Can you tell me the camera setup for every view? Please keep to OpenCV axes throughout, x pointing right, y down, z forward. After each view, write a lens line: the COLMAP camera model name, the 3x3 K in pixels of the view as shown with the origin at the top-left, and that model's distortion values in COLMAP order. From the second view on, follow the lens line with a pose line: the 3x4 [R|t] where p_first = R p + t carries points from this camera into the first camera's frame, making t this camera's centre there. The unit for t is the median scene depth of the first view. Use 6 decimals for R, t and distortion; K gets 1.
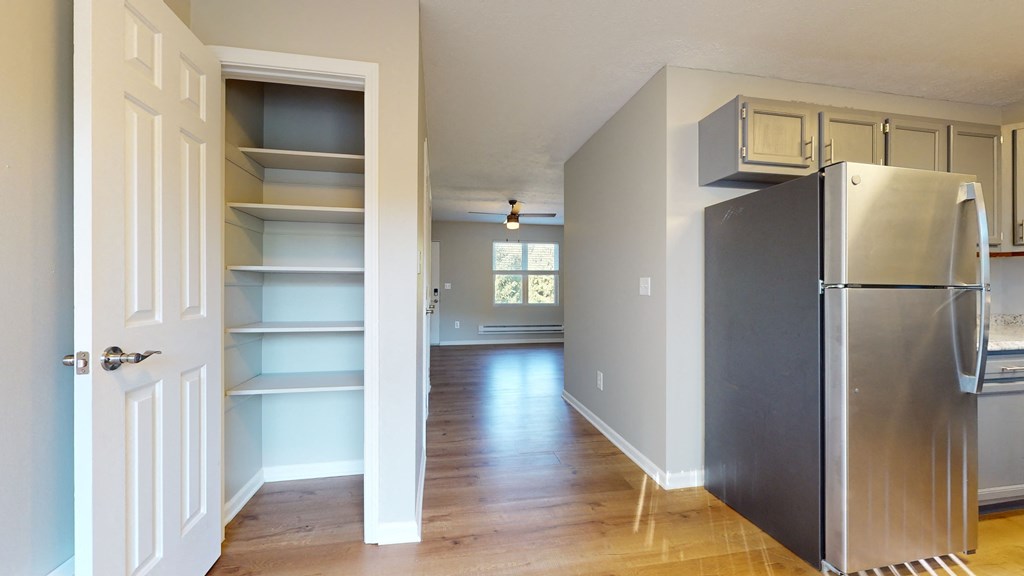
lens RADIAL K [[386.5, 0, 483.9], [0, 386.5, 295.2], [0, 0, 1]] dist [0.001984, -0.000555]
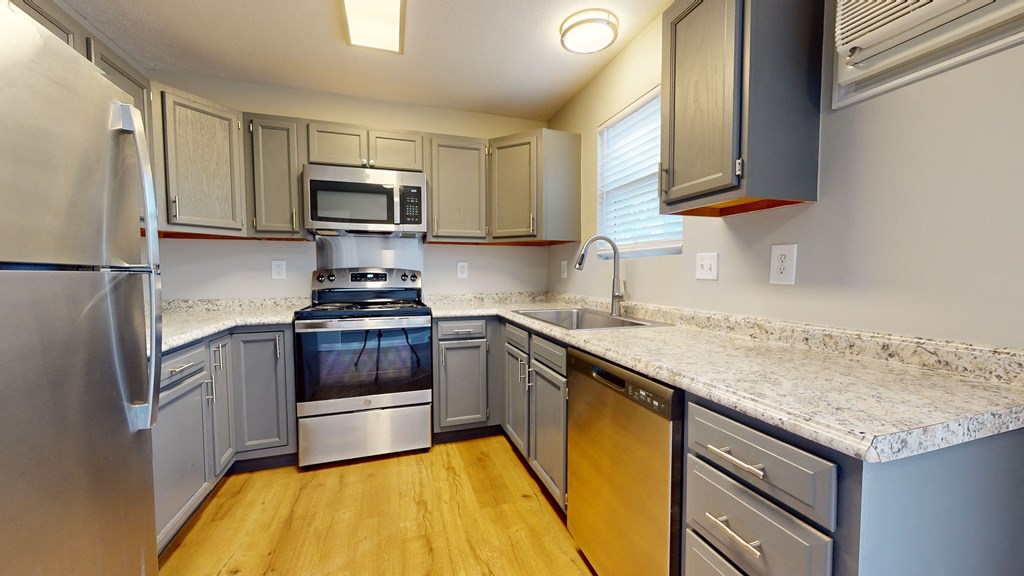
lens RADIAL K [[386.5, 0, 512.3], [0, 386.5, 288.5], [0, 0, 1]] dist [0.001984, -0.000555]
pose [[-0.117693, -0.038194, 0.992315, 0.465641], [0.015853, 0.999061, 0.040333, -0.004026], [-0.992923, 0.020478, -0.116977, 0.387311]]
